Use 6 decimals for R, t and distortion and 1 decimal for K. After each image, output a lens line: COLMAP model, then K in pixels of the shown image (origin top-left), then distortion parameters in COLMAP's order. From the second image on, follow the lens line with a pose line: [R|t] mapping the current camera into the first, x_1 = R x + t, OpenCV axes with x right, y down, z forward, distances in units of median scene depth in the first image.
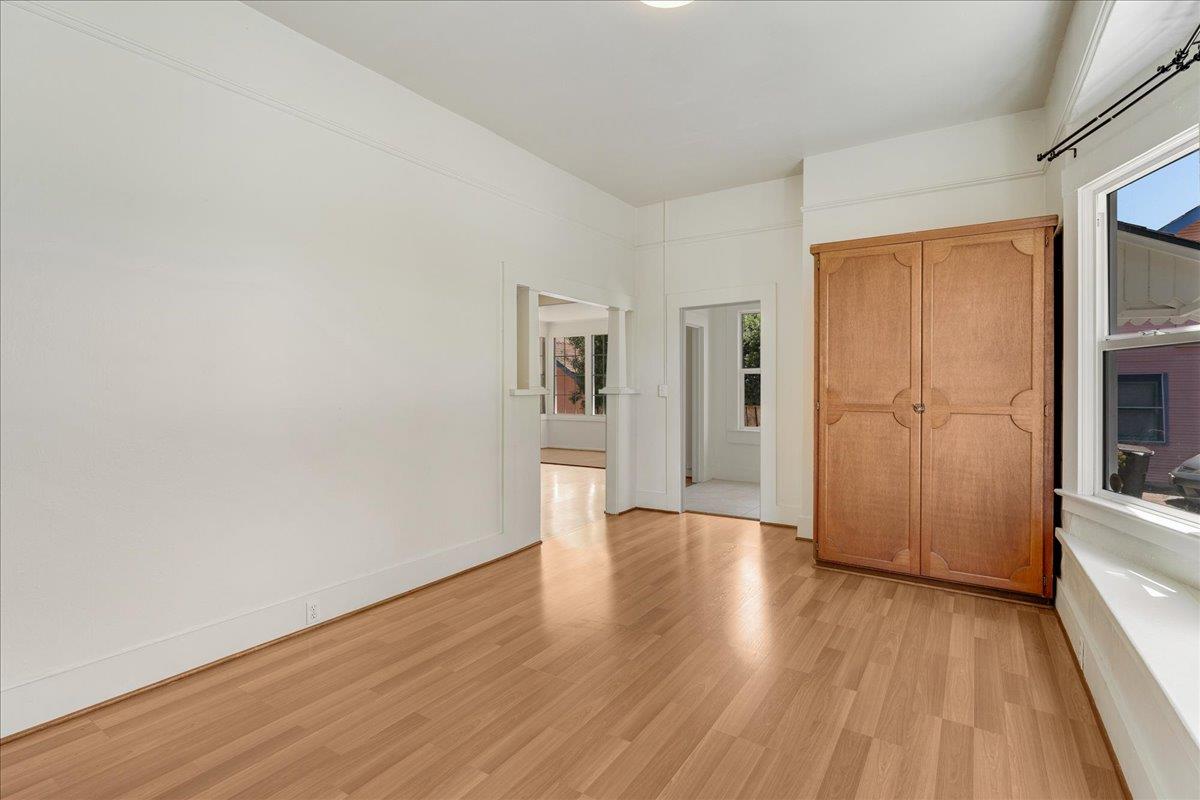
lens RADIAL K [[563.2, 0, 602.8], [0, 563.2, 379.1], [0, 0, 1]] dist [-0.004649, -0.000031]
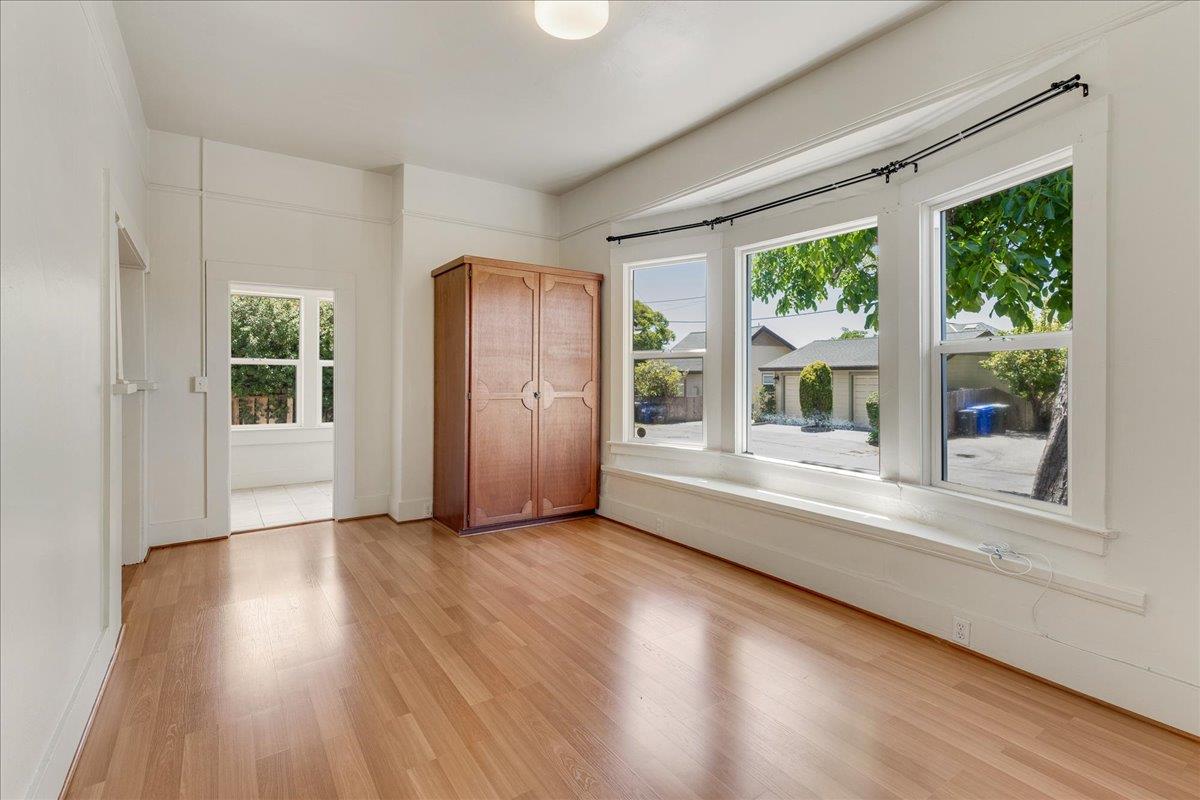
lens RADIAL K [[540.6, 0, 582.5], [0, 540.6, 380.5], [0, 0, 1]] dist [-0.005411, 0.001107]
pose [[0.397017, -0.004570, 0.917800, -0.596948], [-0.012219, 0.999873, 0.010265, 0.000535], [-0.917730, -0.015290, 0.396911, 0.379080]]
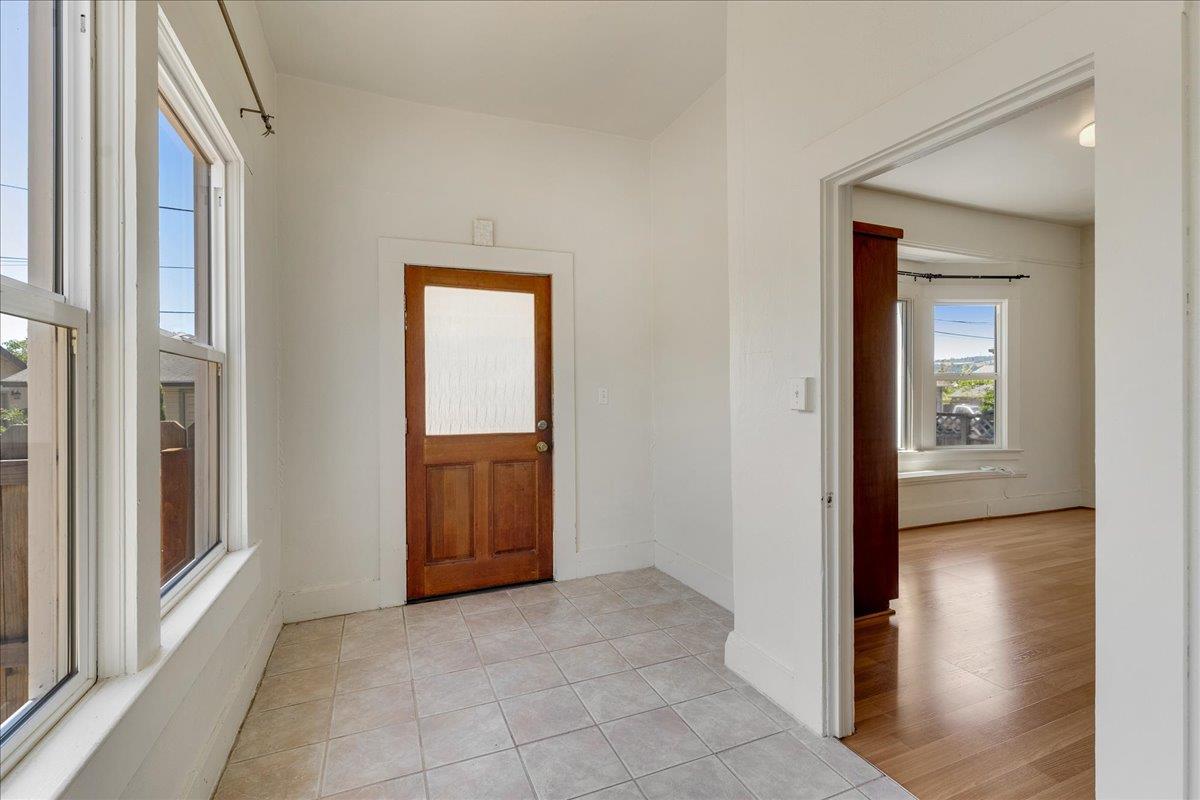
lens RADIAL K [[540.6, 0, 587.4], [0, 540.6, 397.5], [0, 0, 1]] dist [-0.005411, 0.001107]
pose [[-0.815791, 0.000595, 0.578347, 0.317374], [-0.001739, 0.999992, -0.003481, 0.021556], [-0.578344, -0.003845, -0.815784, 2.146020]]
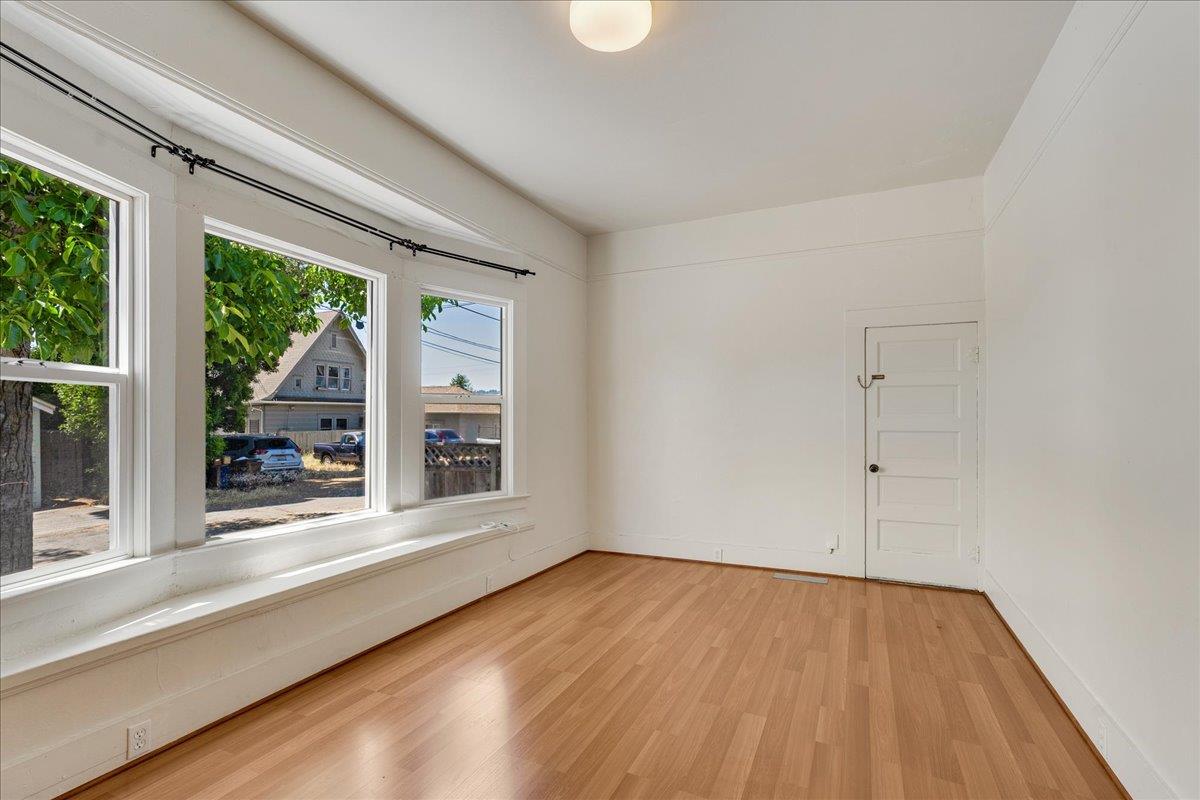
lens RADIAL K [[540.6, 0, 607.9], [0, 540.6, 417.8], [0, 0, 1]] dist [-0.005411, 0.001107]
pose [[-0.990793, 0.001742, -0.135376, 0.176944], [0.003326, 0.999929, -0.011479, 0.004900], [0.135347, -0.011824, -0.990728, 1.353315]]
